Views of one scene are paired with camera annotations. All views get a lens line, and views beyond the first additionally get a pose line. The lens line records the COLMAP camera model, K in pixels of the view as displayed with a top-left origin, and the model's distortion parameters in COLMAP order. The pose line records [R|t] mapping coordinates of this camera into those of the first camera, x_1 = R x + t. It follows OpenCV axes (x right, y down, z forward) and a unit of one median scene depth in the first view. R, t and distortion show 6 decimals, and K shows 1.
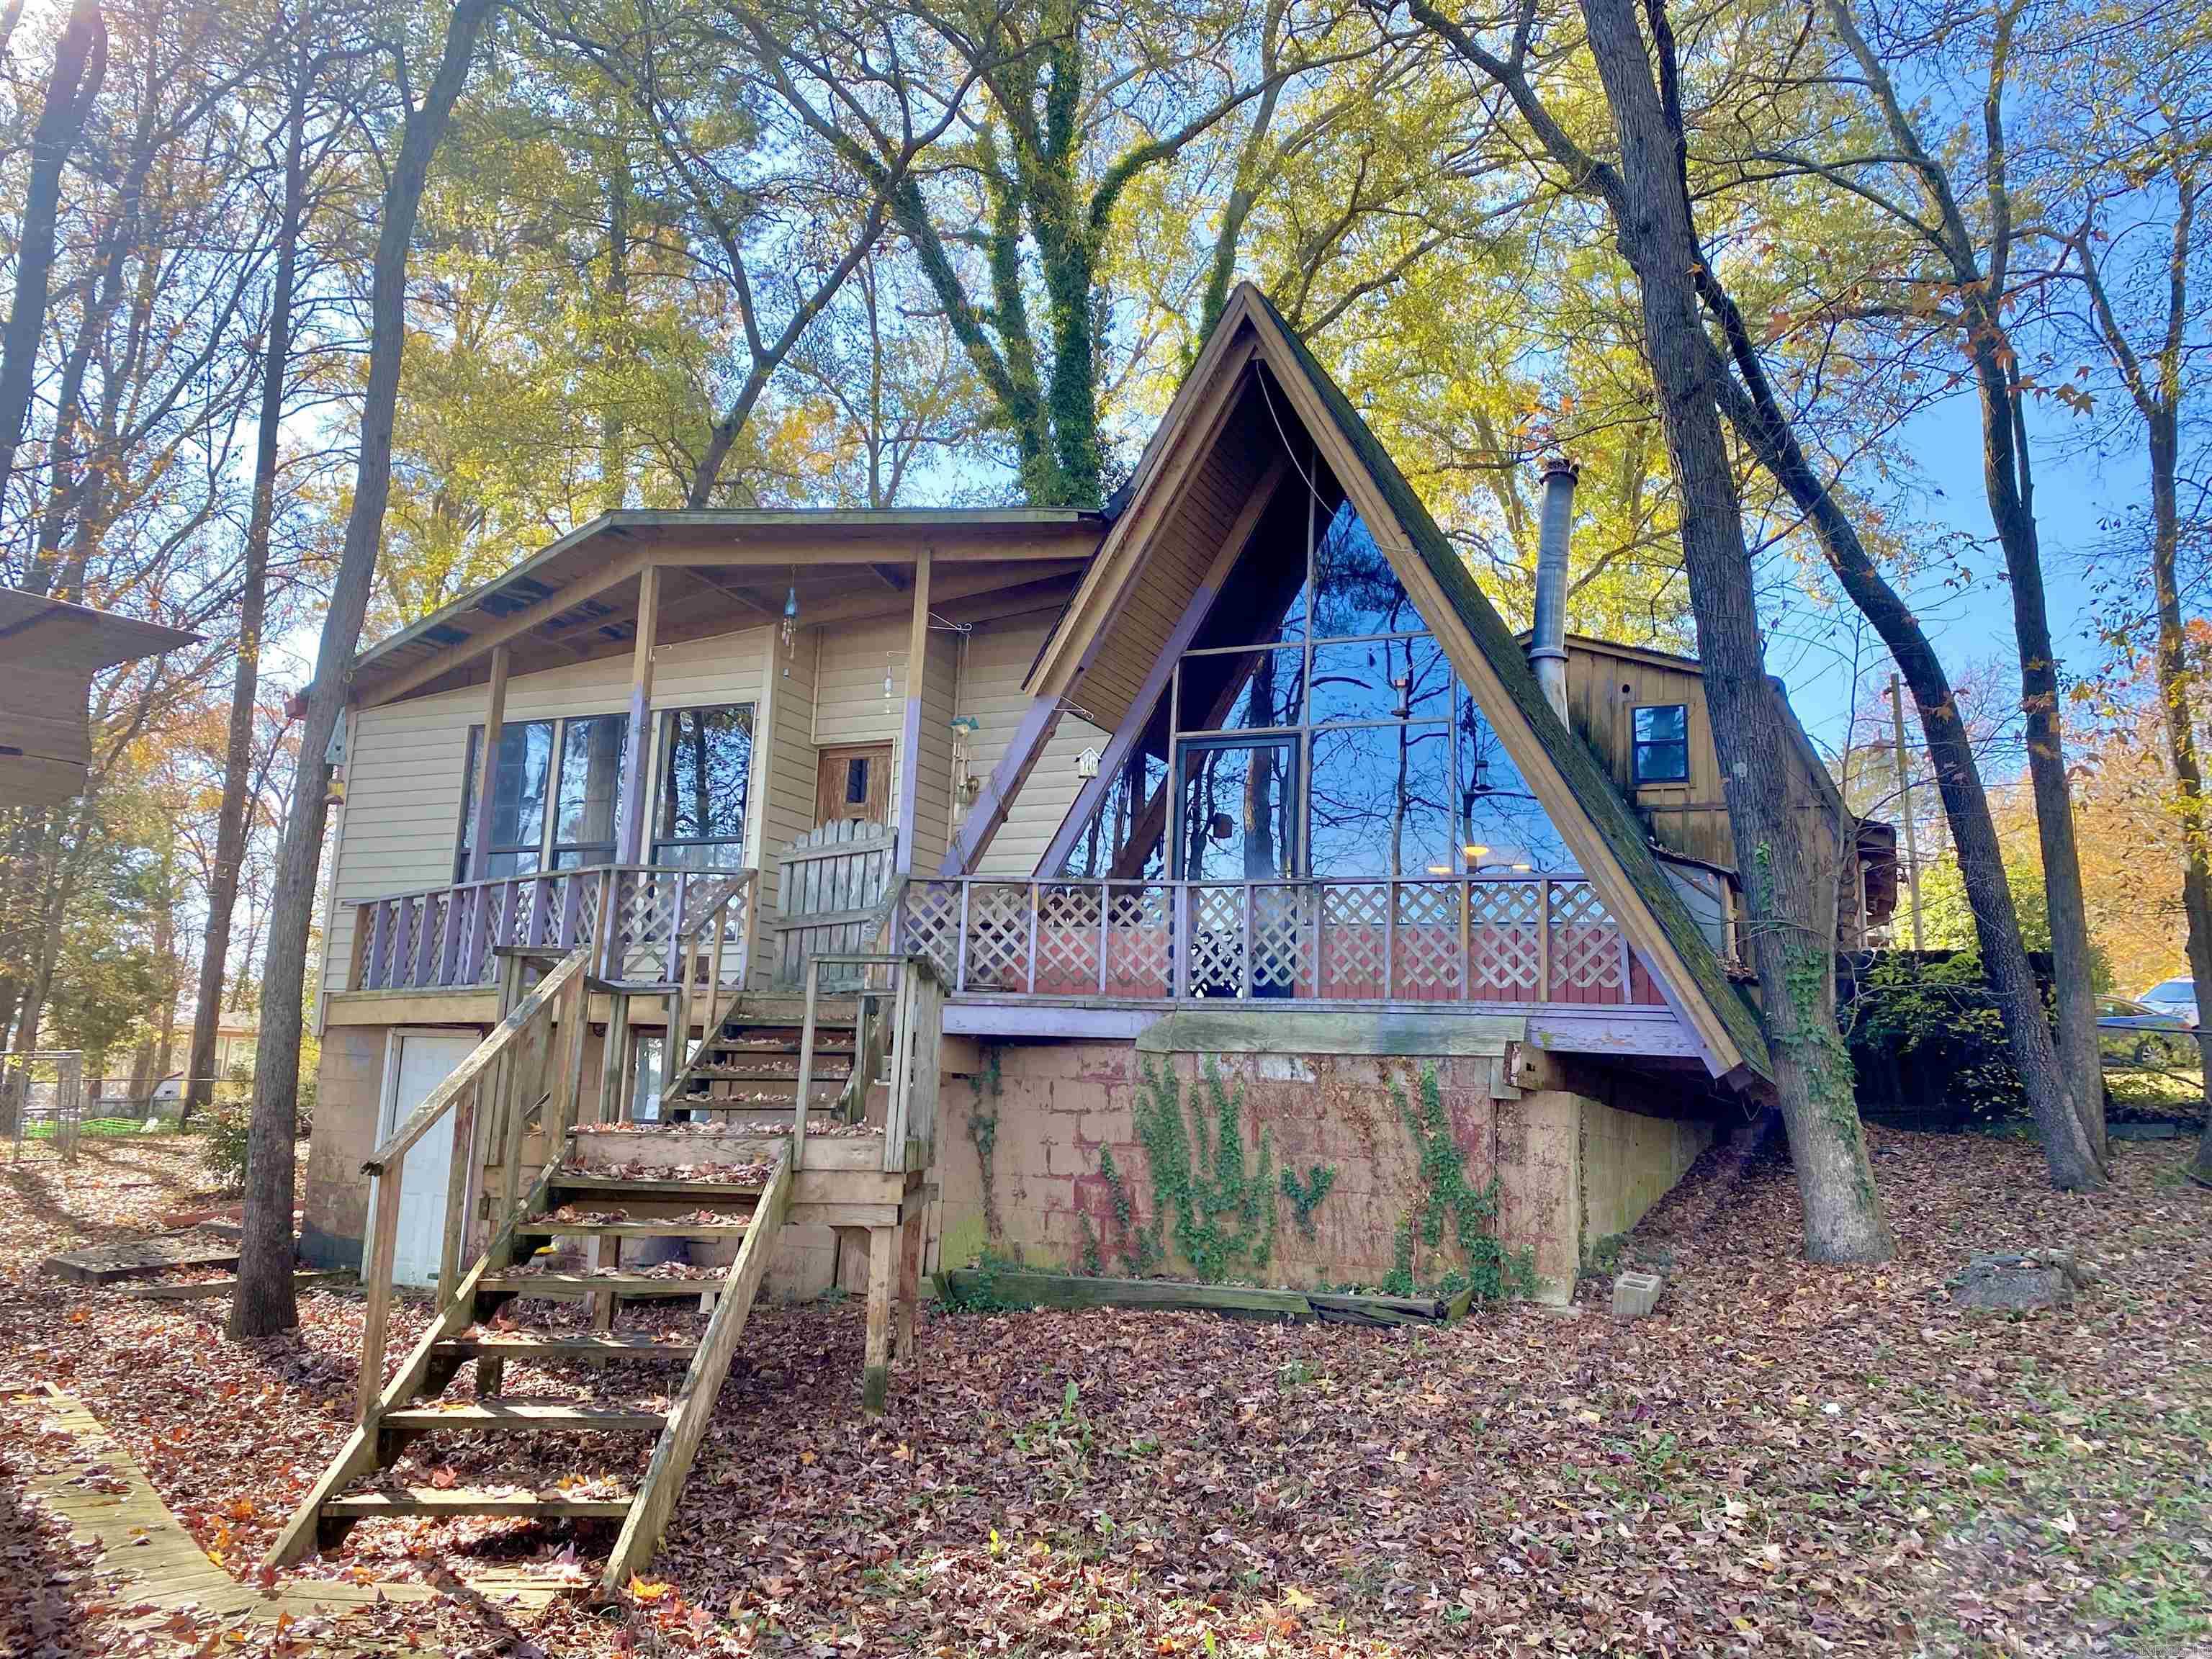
lens RADIAL K [[1678.9, 0, 1137.3], [0, 1678.9, 848.6], [0, 0, 1]] dist [0.031749, -0.019554]
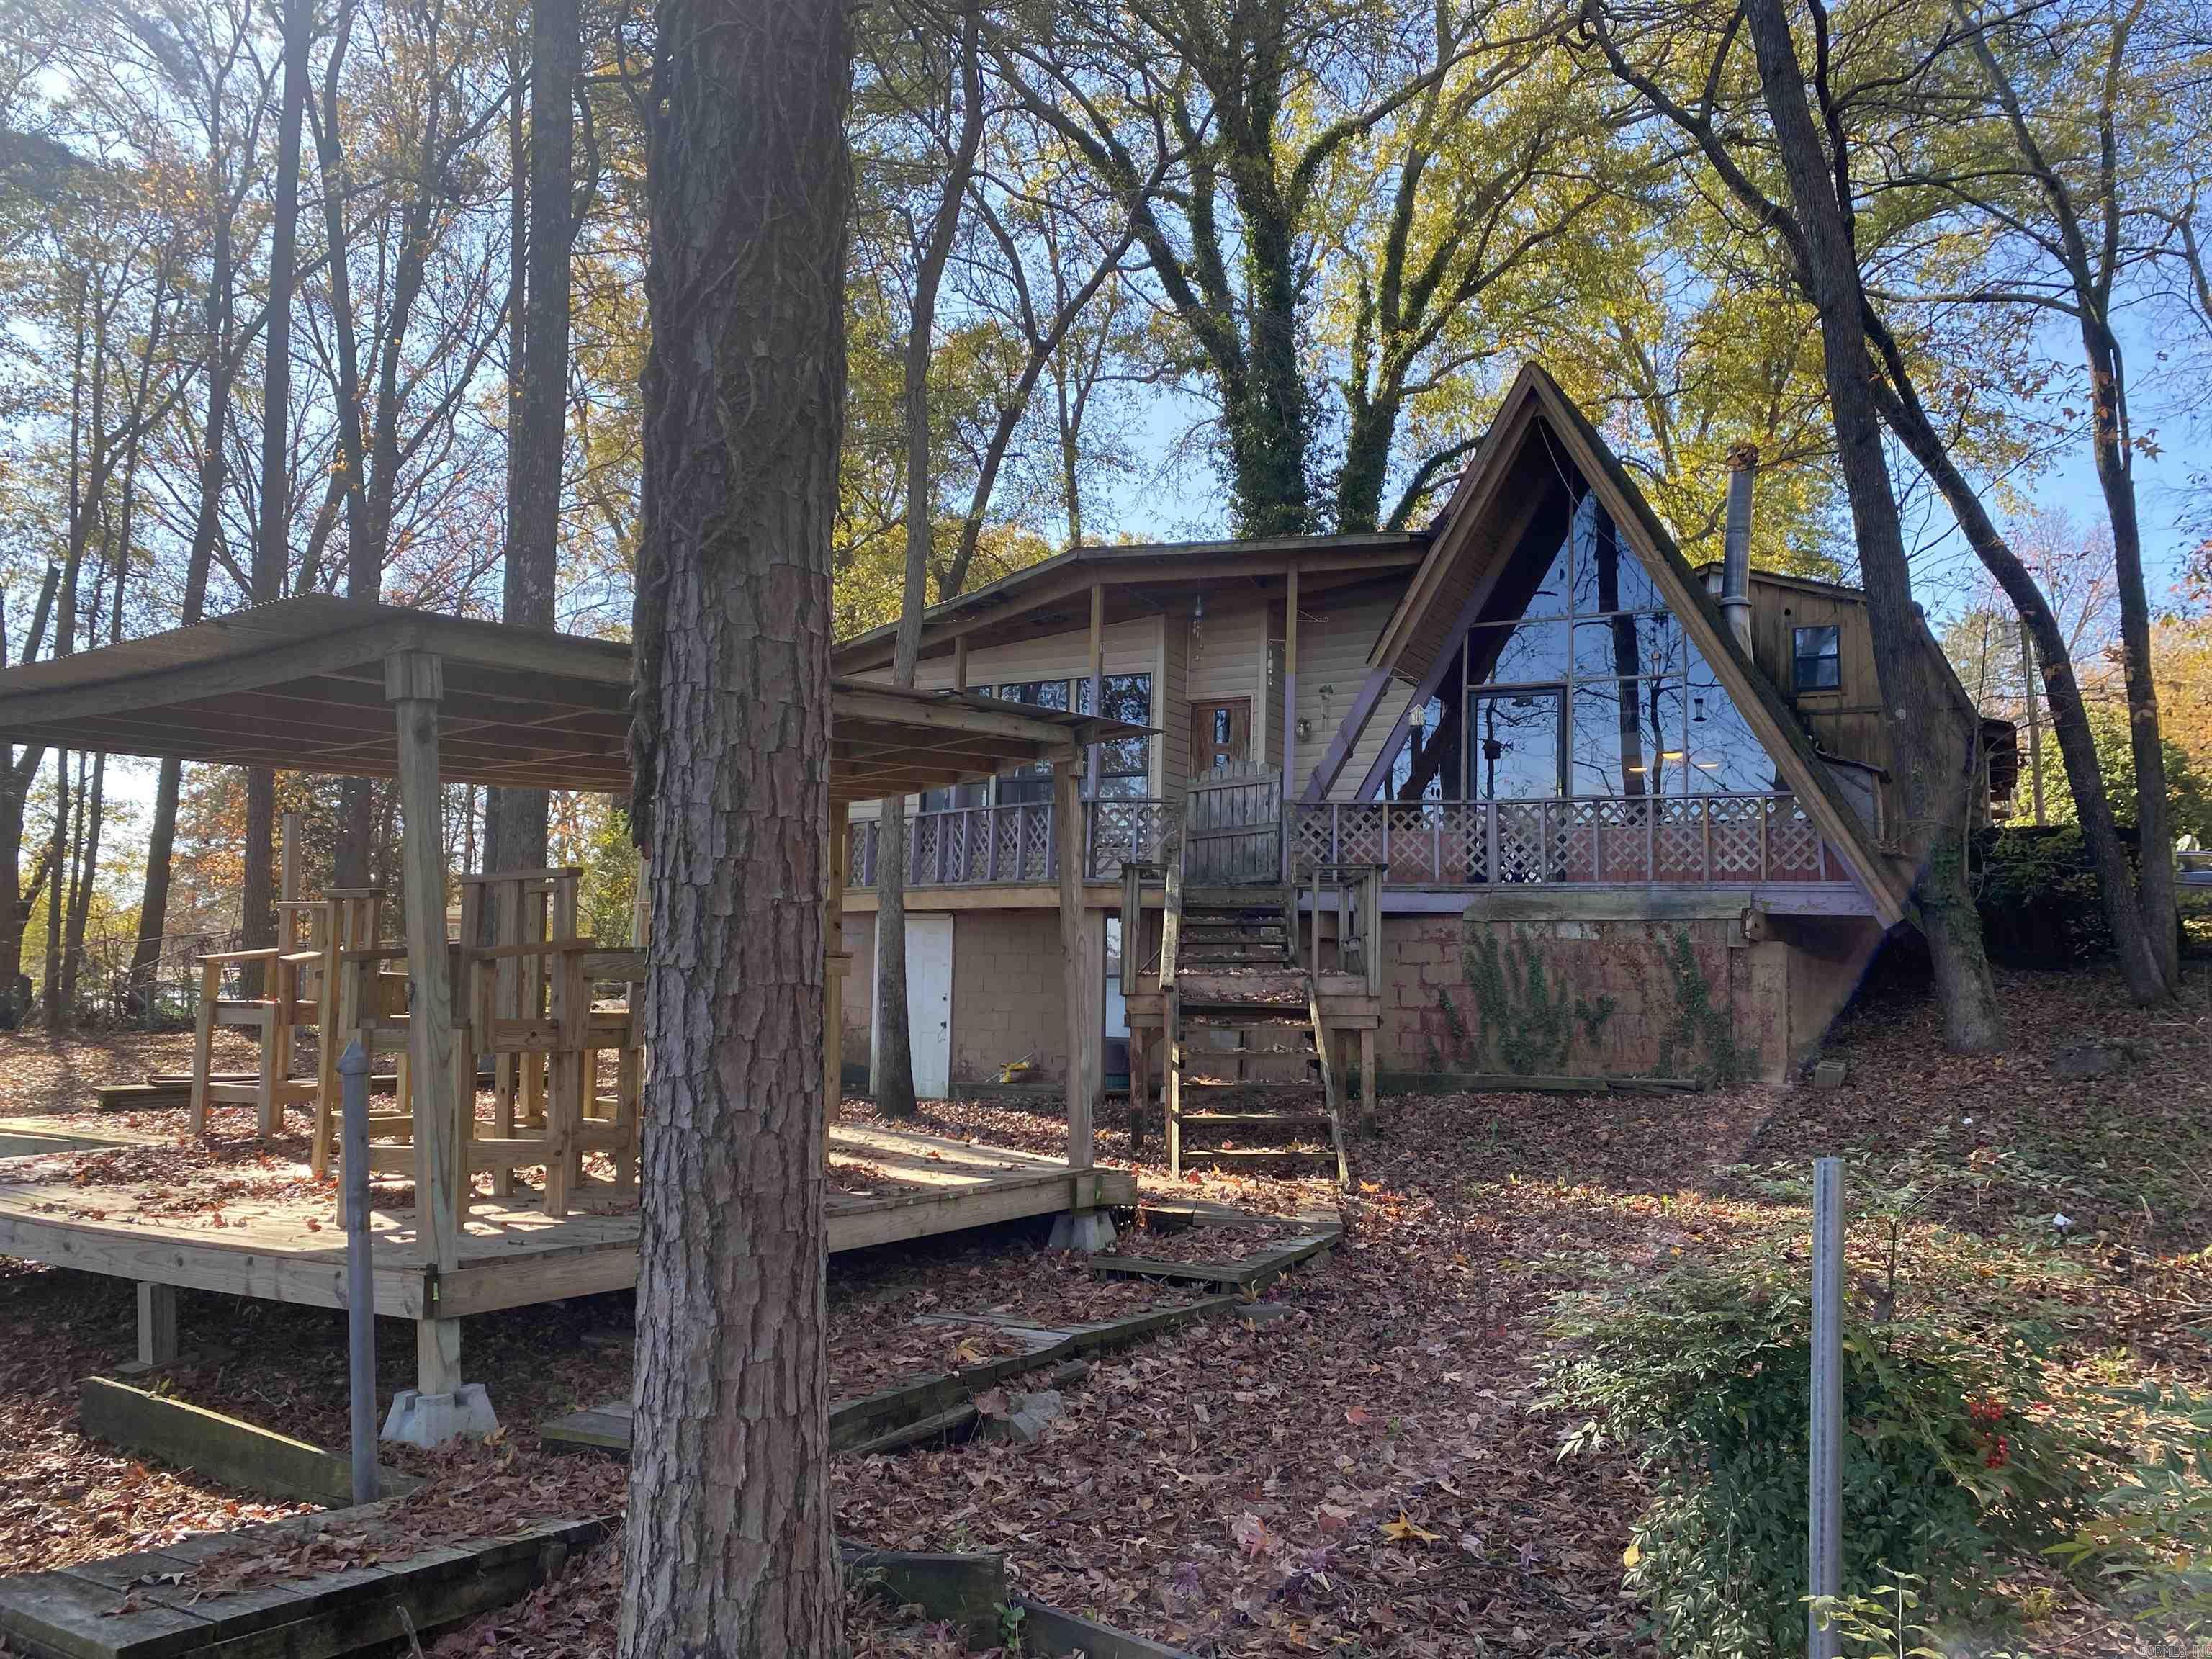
lens RADIAL K [[1678.9, 0, 1156.0], [0, 1678.9, 855.6], [0, 0, 1]] dist [0.031749, -0.019554]
pose [[0.998409, -0.023995, -0.051022, -0.204260], [0.027968, 0.996511, 0.078639, -0.058647], [0.048957, -0.079941, 0.995597, -0.465968]]
